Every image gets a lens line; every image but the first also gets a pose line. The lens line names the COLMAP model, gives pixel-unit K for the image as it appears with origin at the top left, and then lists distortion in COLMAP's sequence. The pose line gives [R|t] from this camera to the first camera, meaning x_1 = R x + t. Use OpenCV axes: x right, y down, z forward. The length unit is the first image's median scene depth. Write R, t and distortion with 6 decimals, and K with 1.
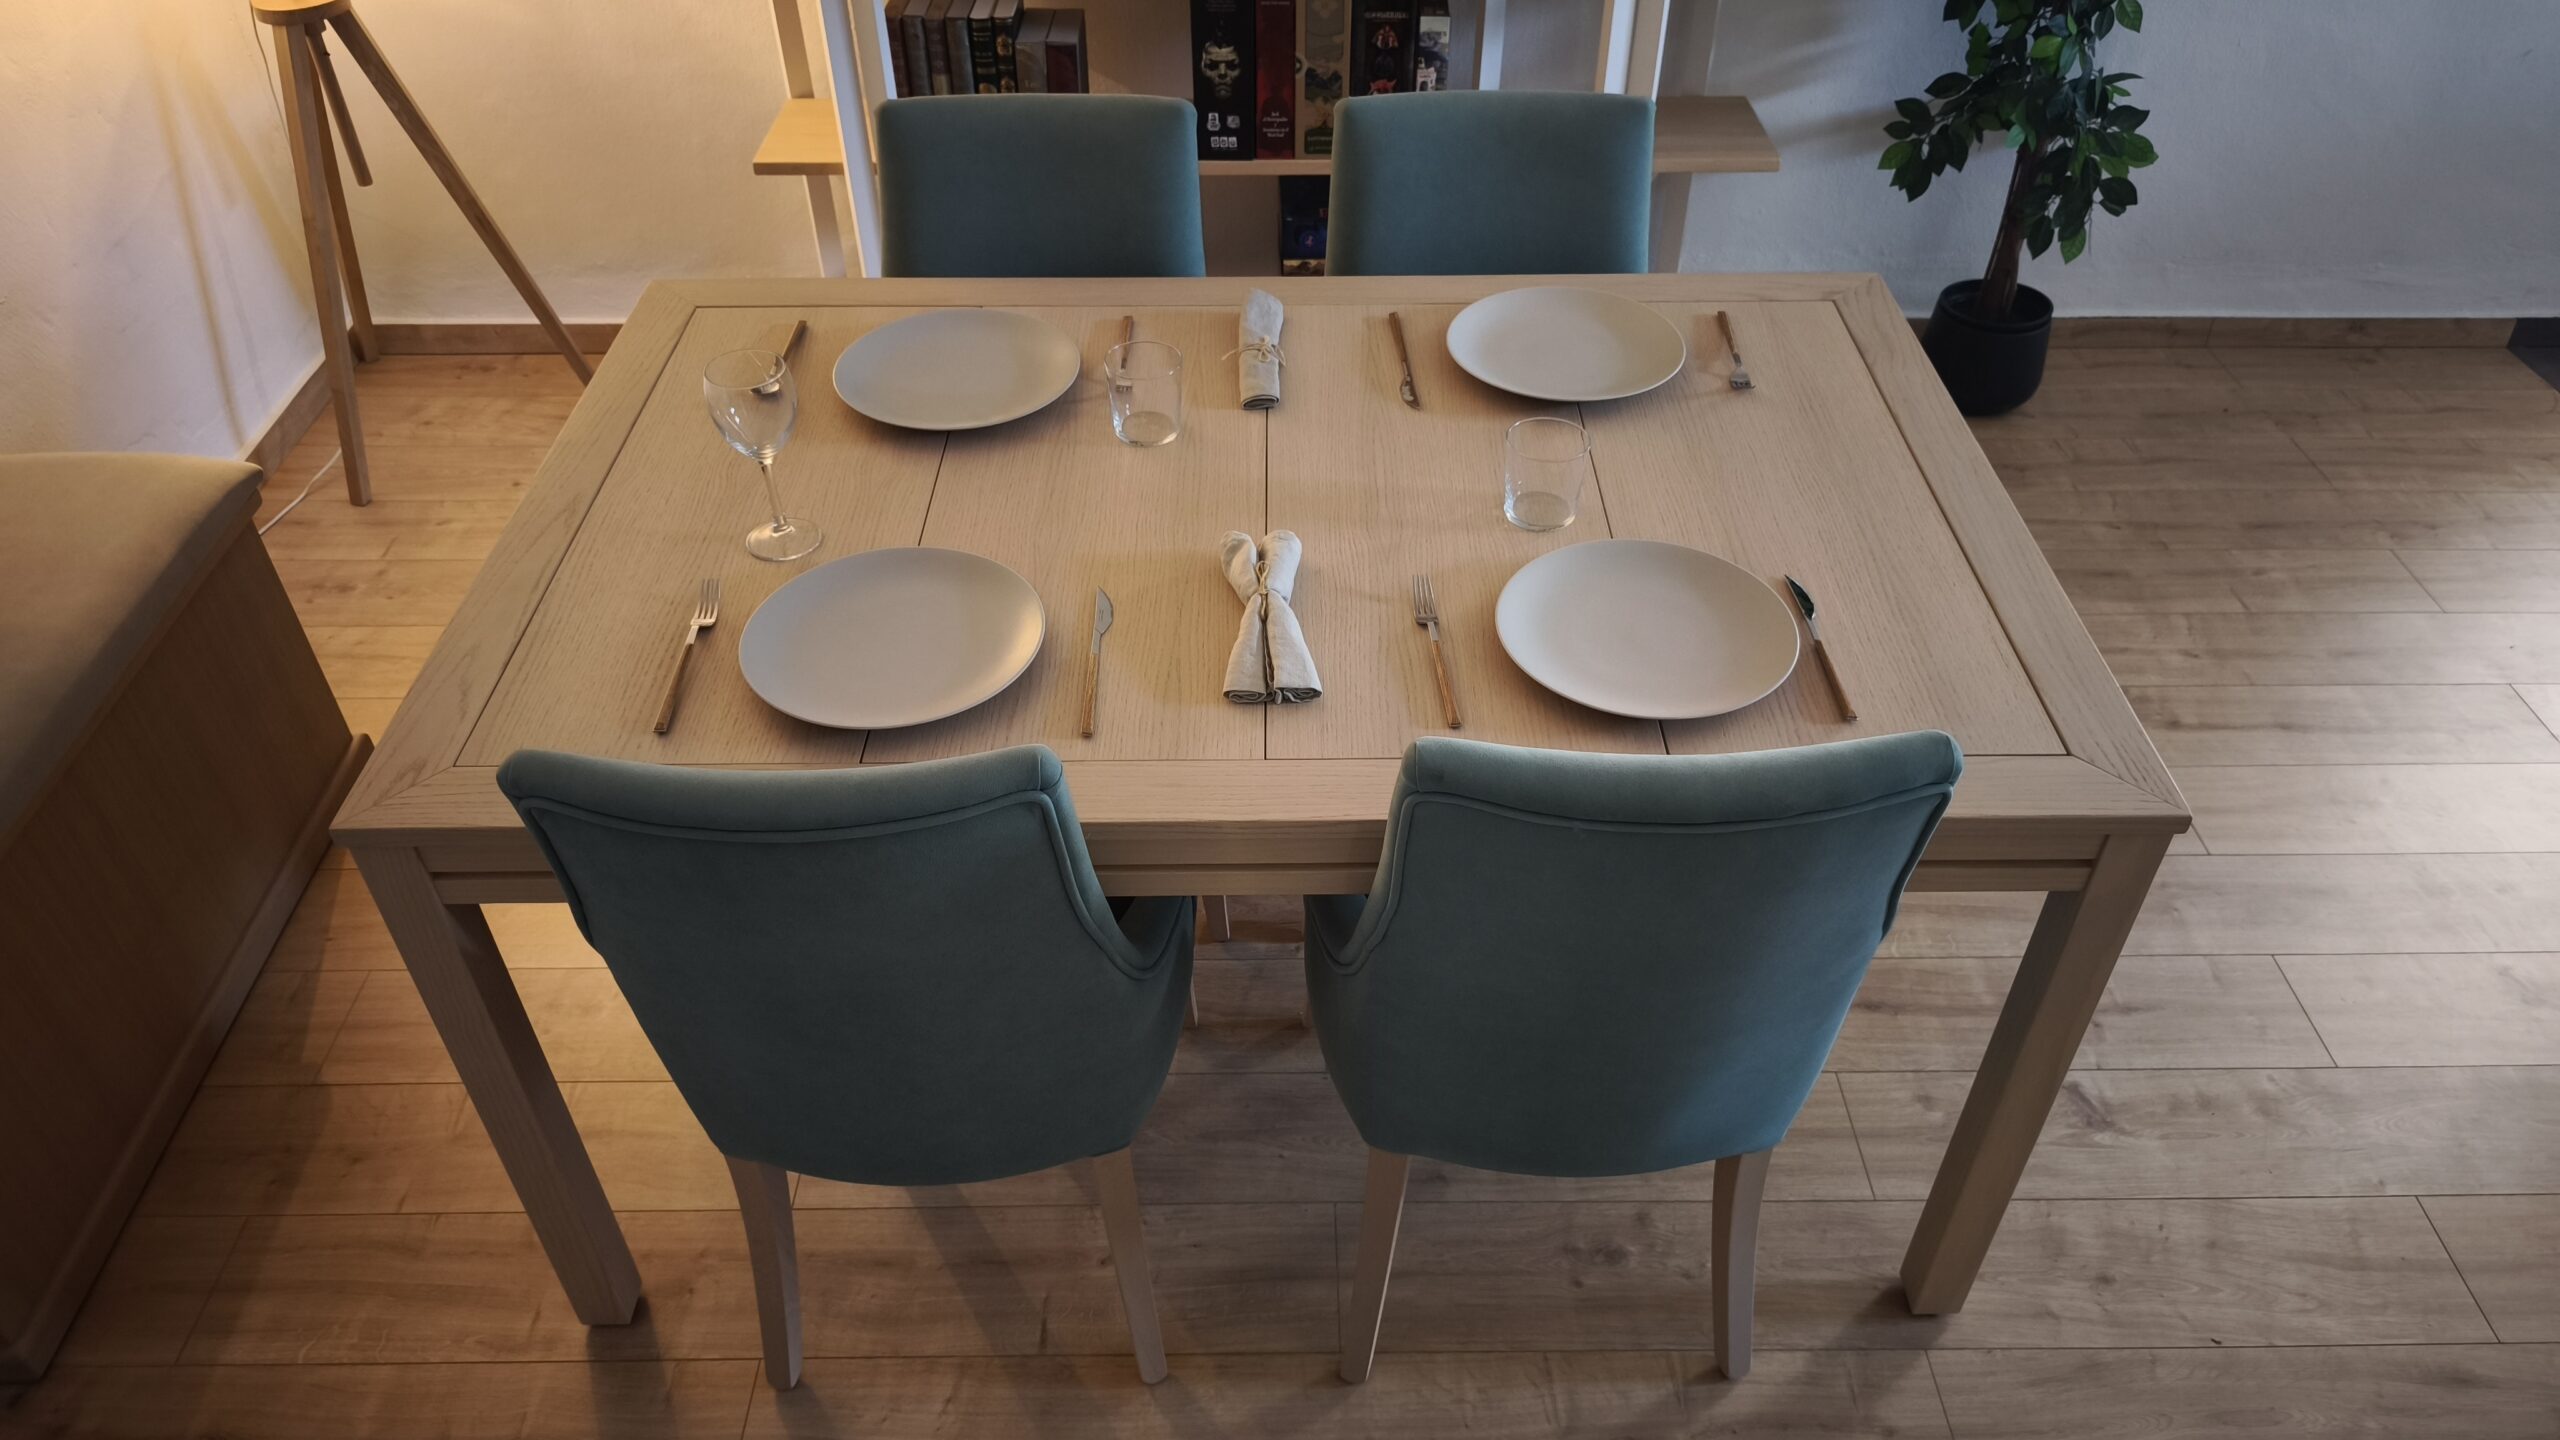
lens RADIAL K [[1718.0, 0, 1280.0], [0, 1718.0, 720.0], [0, 0, 1]] dist [0.008836, -0.036651]
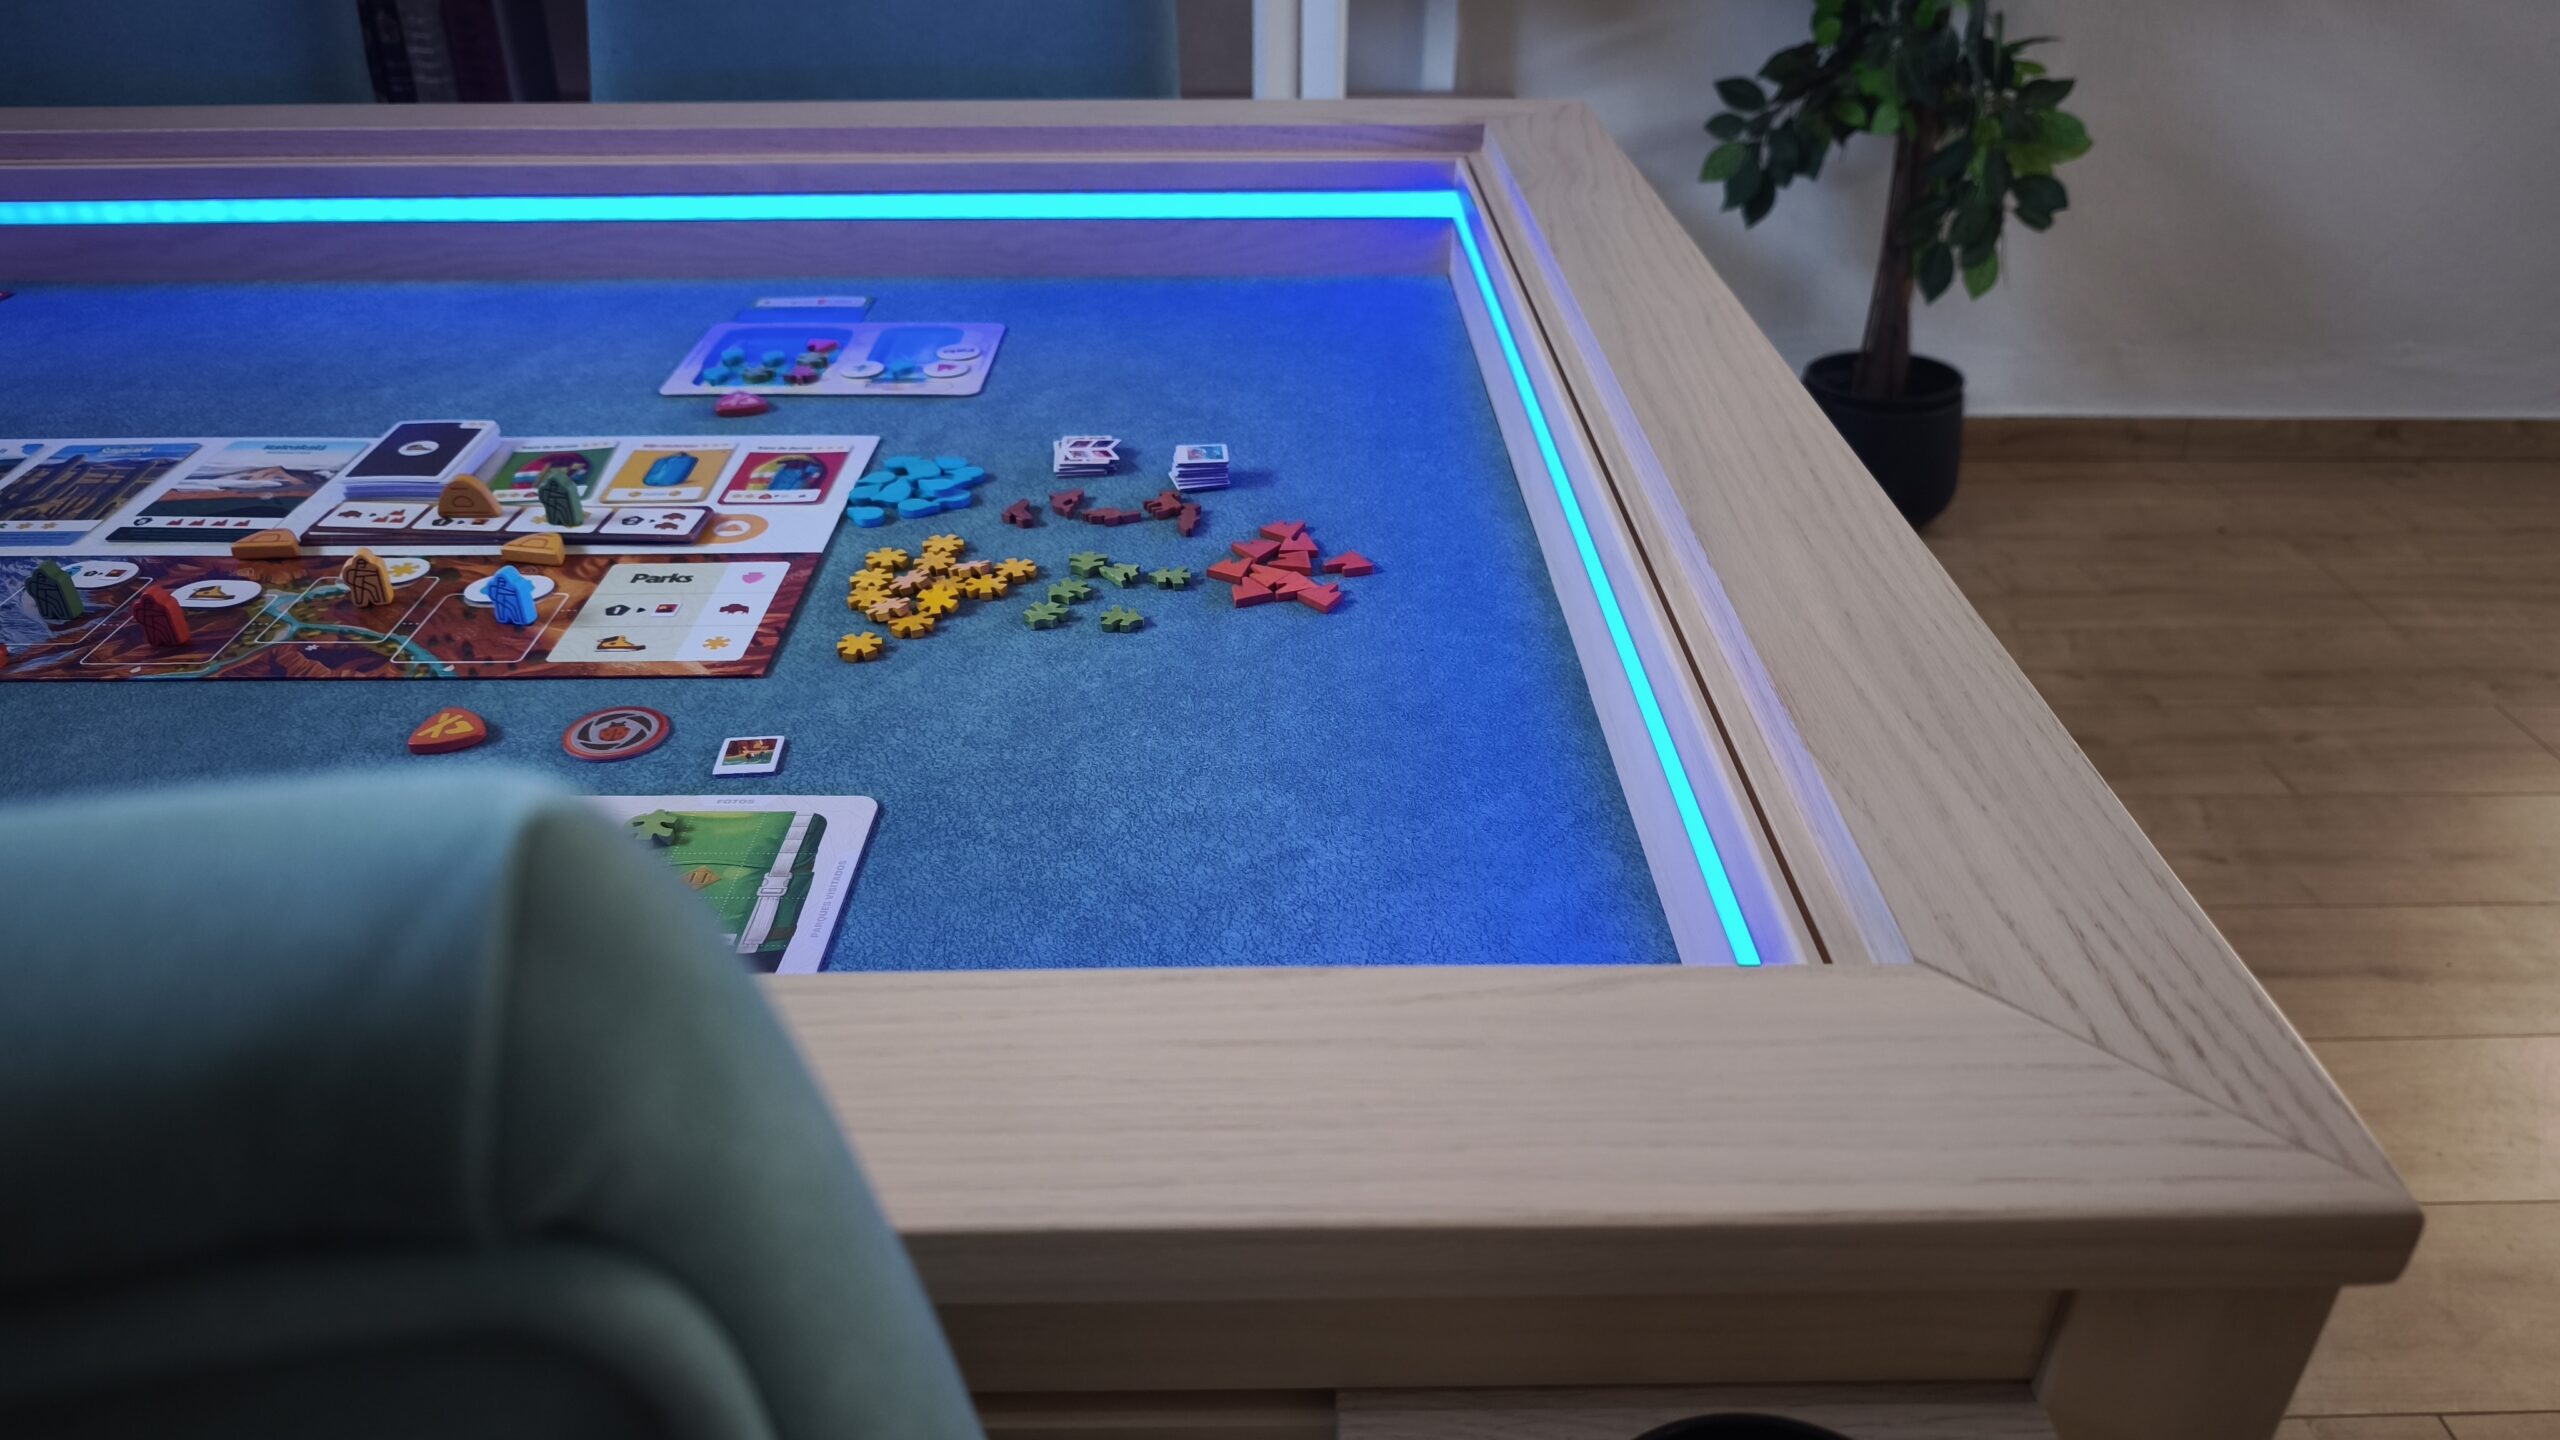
lens RADIAL K [[1699.4, 0, 1280.0], [0, 1699.4, 720.0], [0, 0, 1]] dist [-0.032007, 0.001328]
pose [[0.999999, -0.000682, 0.001218, 0.214180], [0.000879, 0.985508, -0.169626, 0.016098], [-0.001084, 0.169627, 0.985508, 0.435182]]
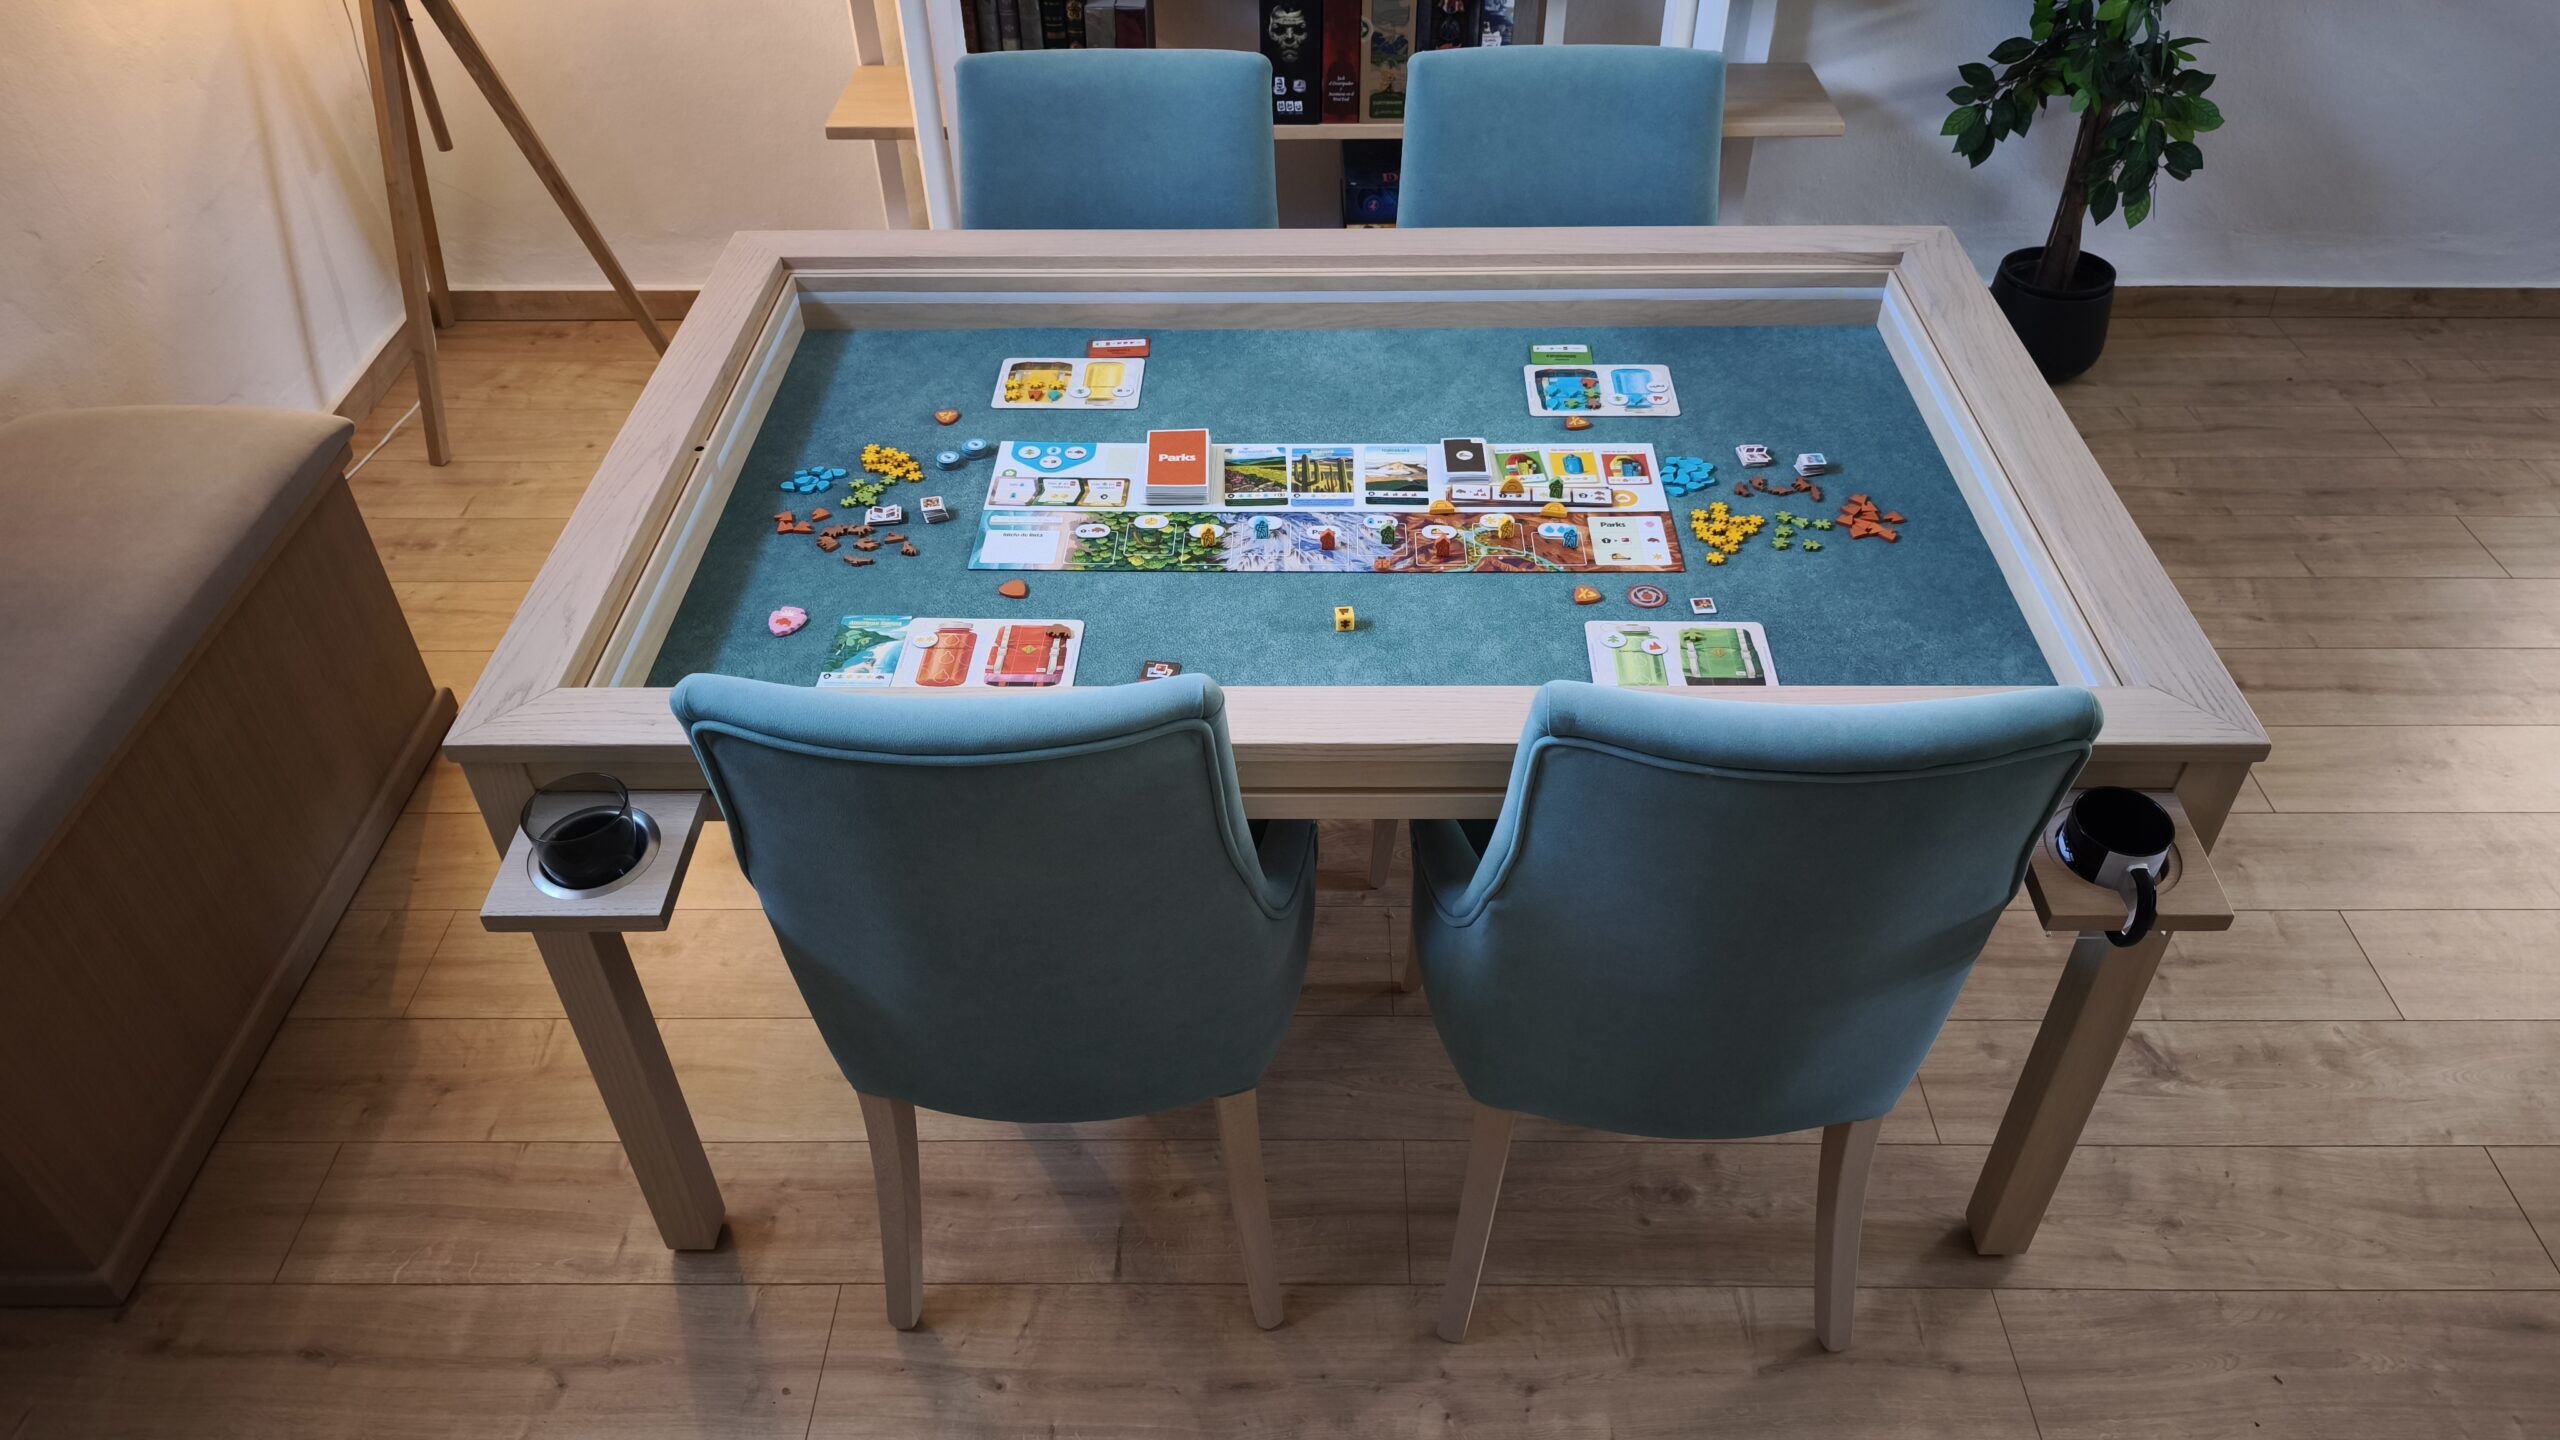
lens RADIAL K [[1718.0, 0, 1280.0], [0, 1718.0, 720.0], [0, 0, 1]] dist [0.008836, -0.036651]
pose [[0.999756, 0.006100, -0.021211, -0.016535], [-0.006044, 0.999978, 0.002699, 0.024167], [0.021227, -0.002570, 0.999771, -0.011471]]
